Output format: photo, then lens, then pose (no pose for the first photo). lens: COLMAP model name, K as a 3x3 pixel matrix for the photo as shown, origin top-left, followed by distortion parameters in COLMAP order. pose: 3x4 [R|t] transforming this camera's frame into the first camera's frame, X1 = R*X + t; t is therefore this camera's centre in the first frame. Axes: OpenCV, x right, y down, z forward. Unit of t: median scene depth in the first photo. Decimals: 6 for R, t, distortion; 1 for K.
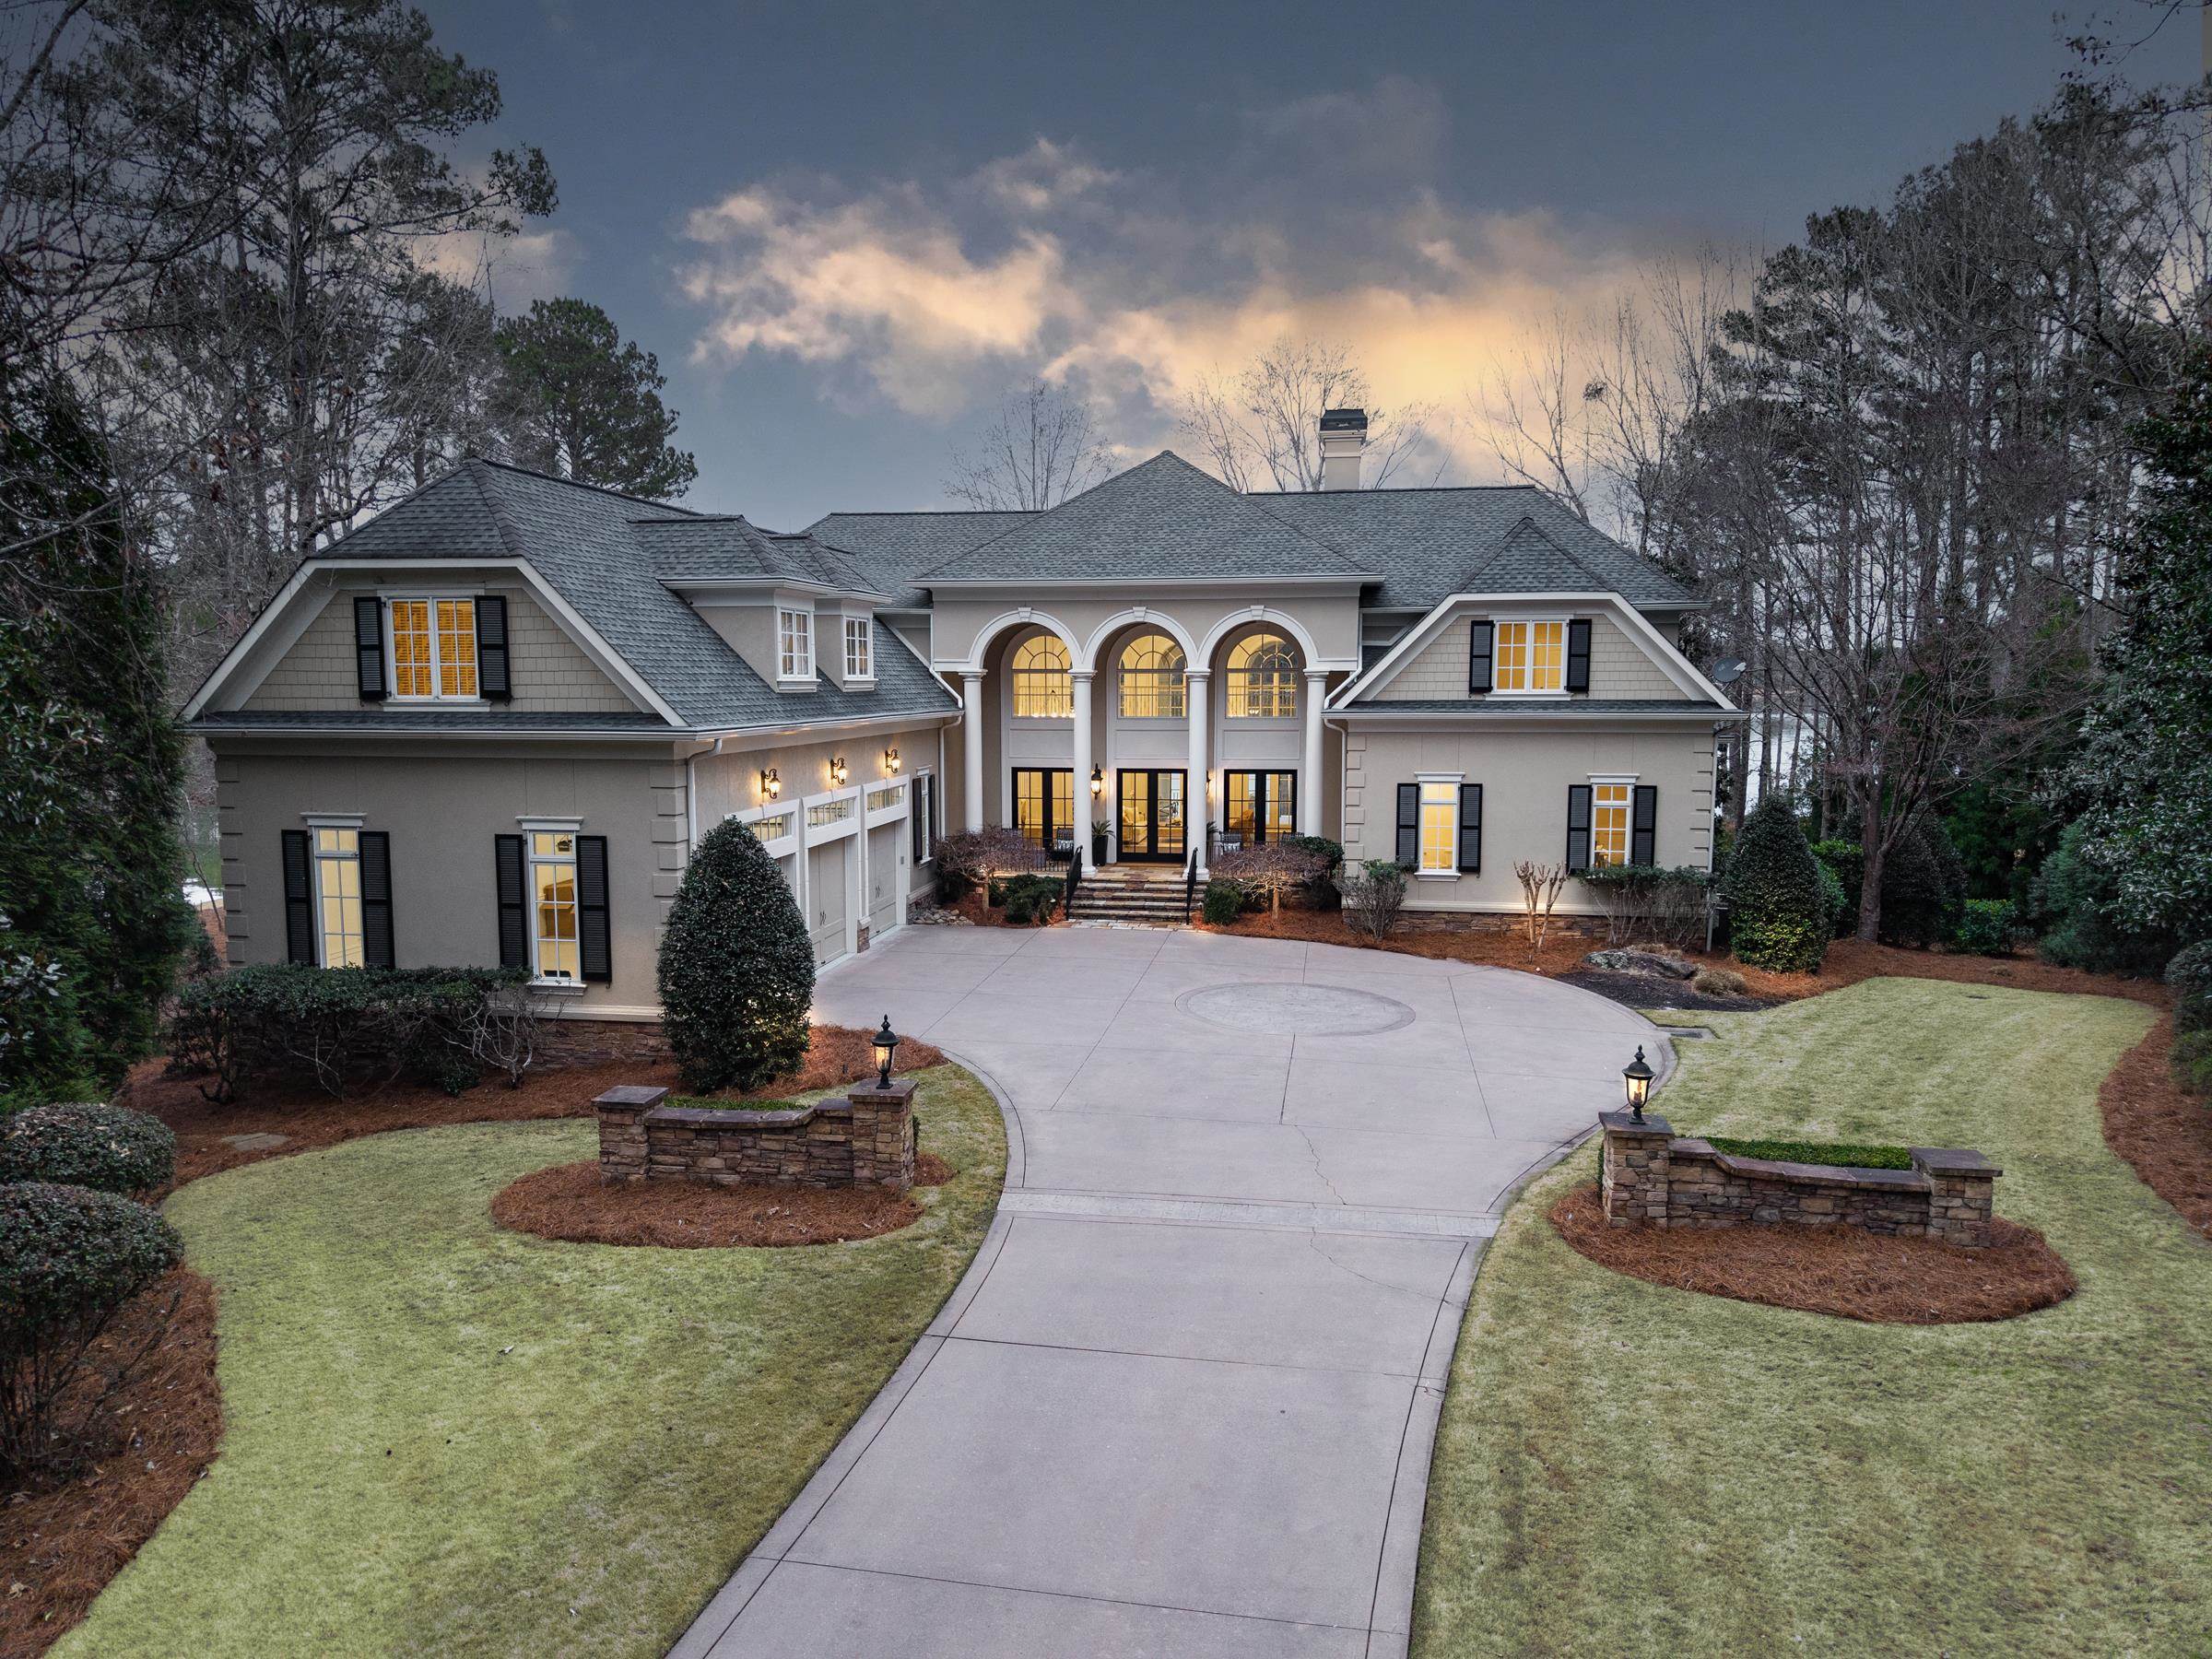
lens RADIAL K [[1506.6, 0, 1106.0], [0, 1506.6, 829.5], [0, 0, 1]] dist [0.004538, -0.001169]
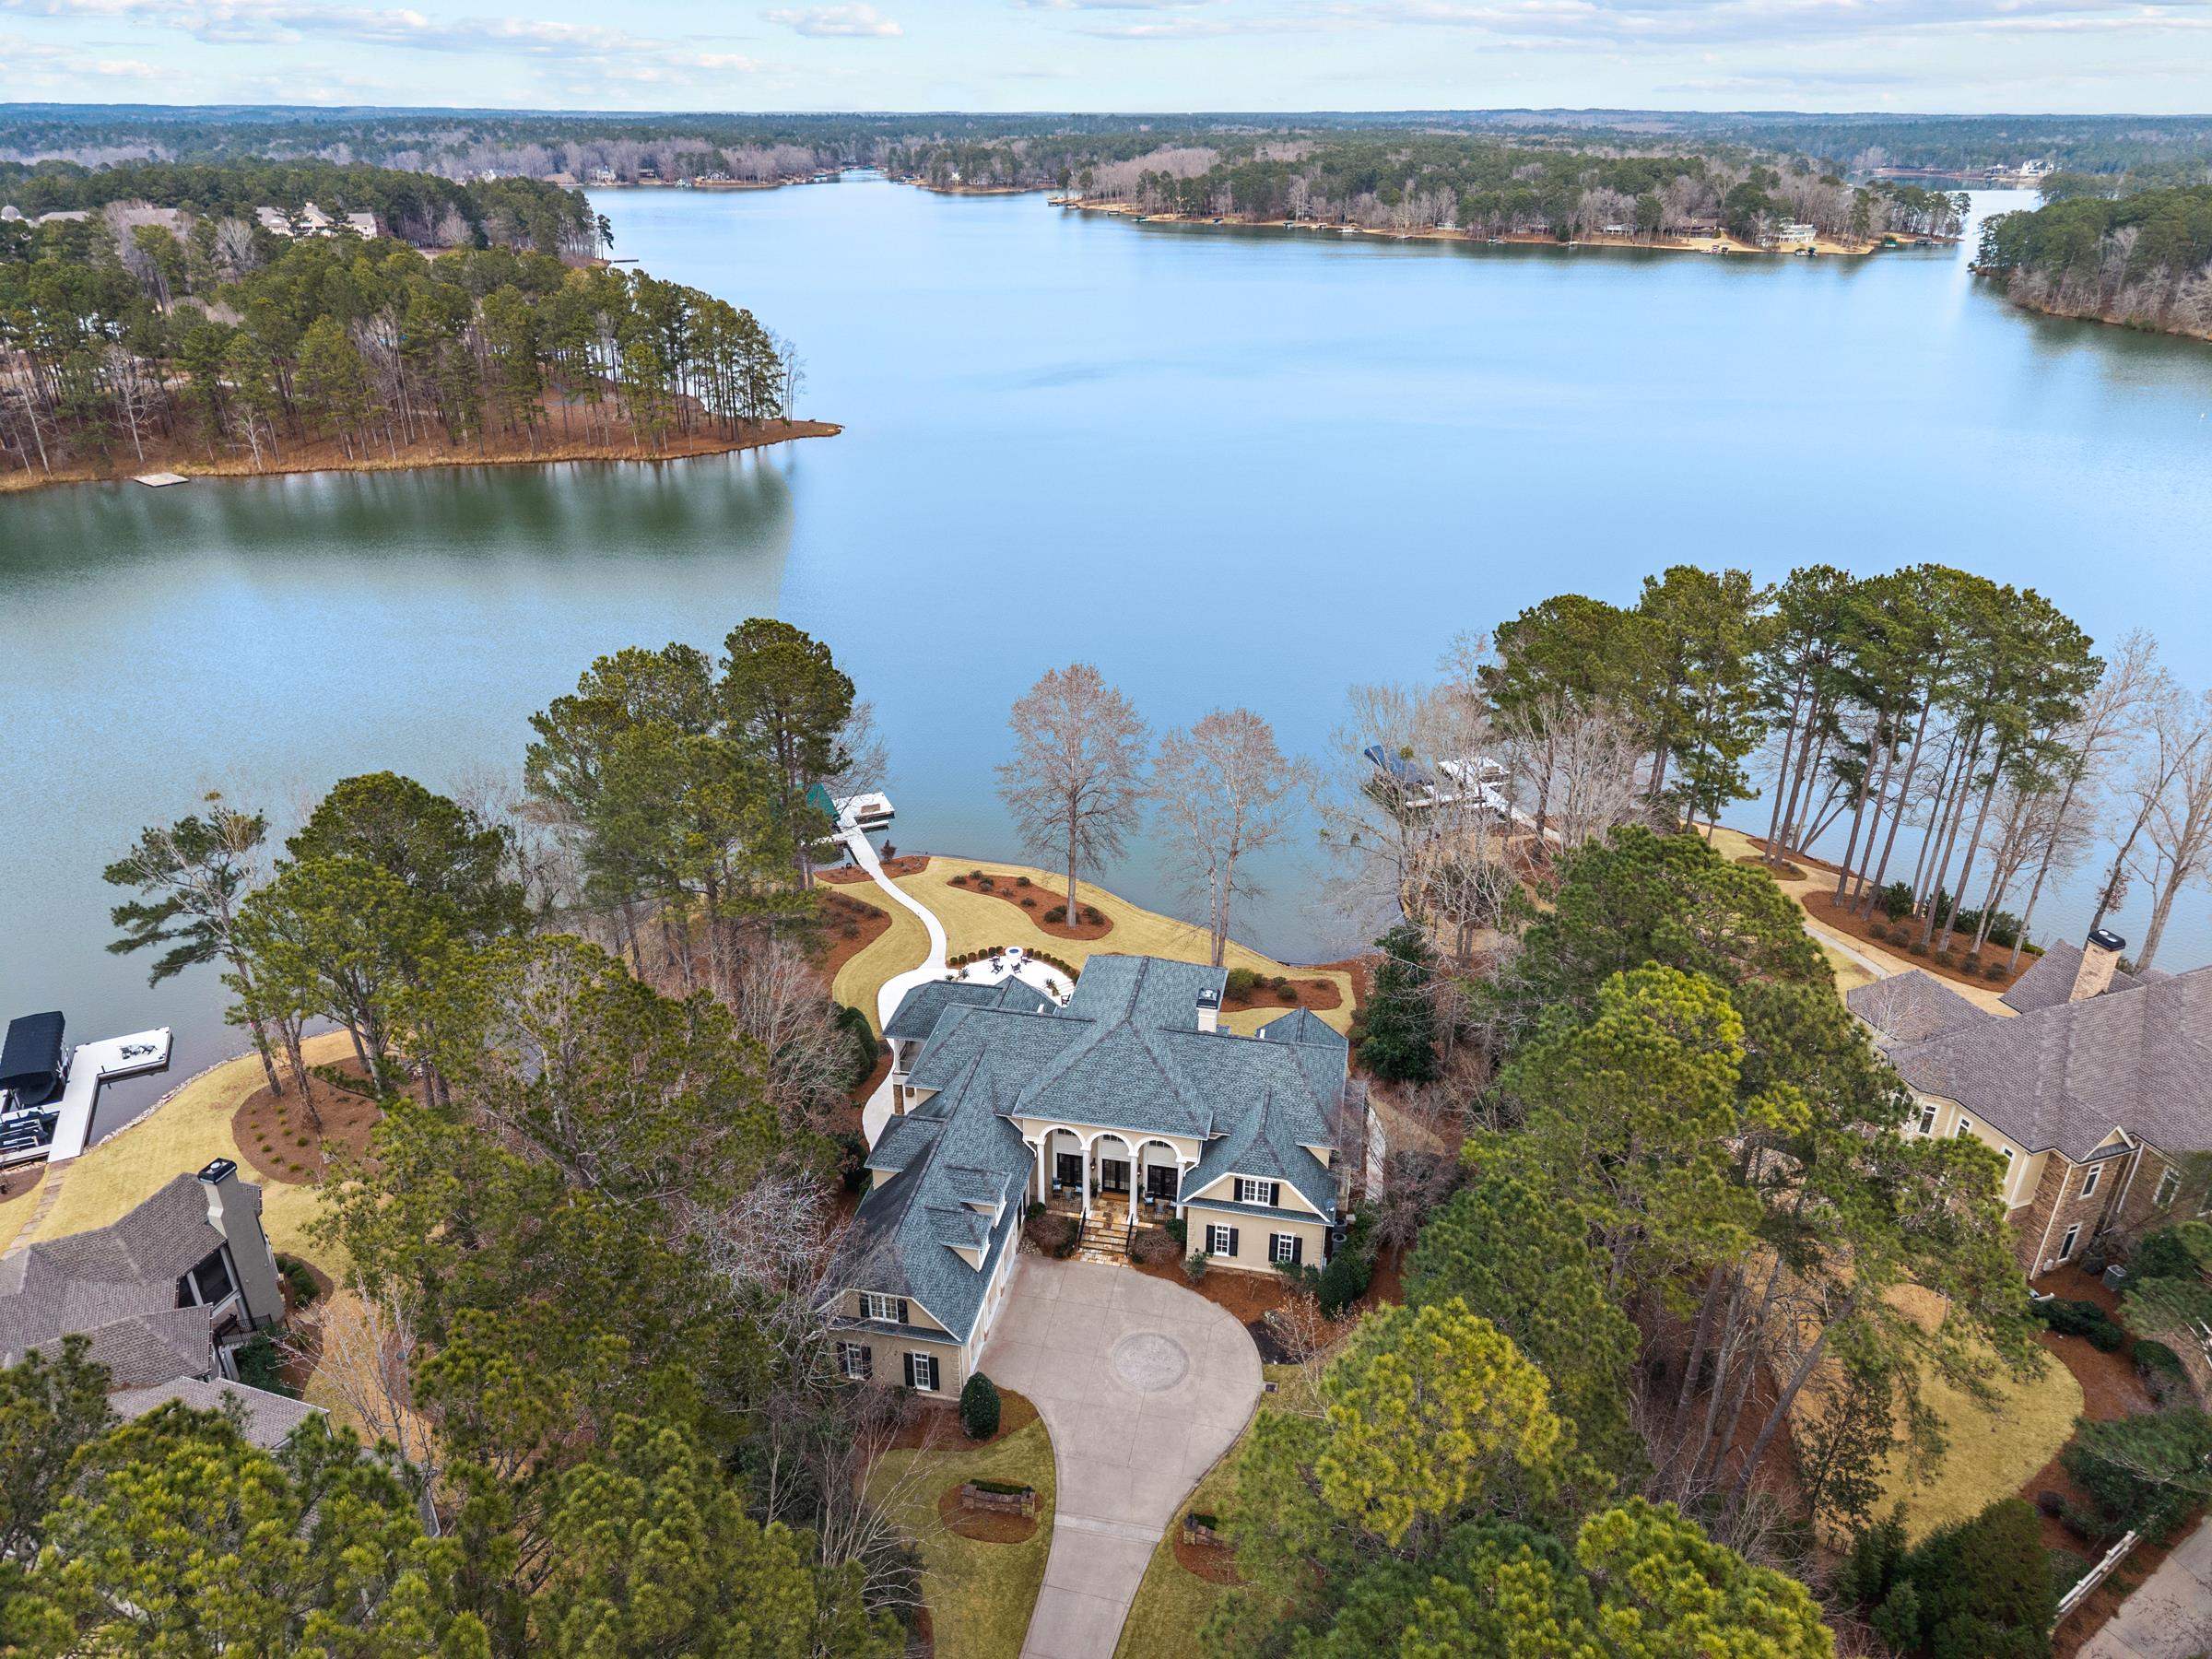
lens RADIAL K [[1506.6, 0, 1106.0], [0, 1506.6, 829.5], [0, 0, 1]] dist [0.004538, -0.001169]
pose [[0.999460, 0.014479, -0.029509, 0.090204], [-0.004050, 0.945157, 0.326592, -1.544503], [0.032619, -0.326296, 0.944705, -1.249035]]
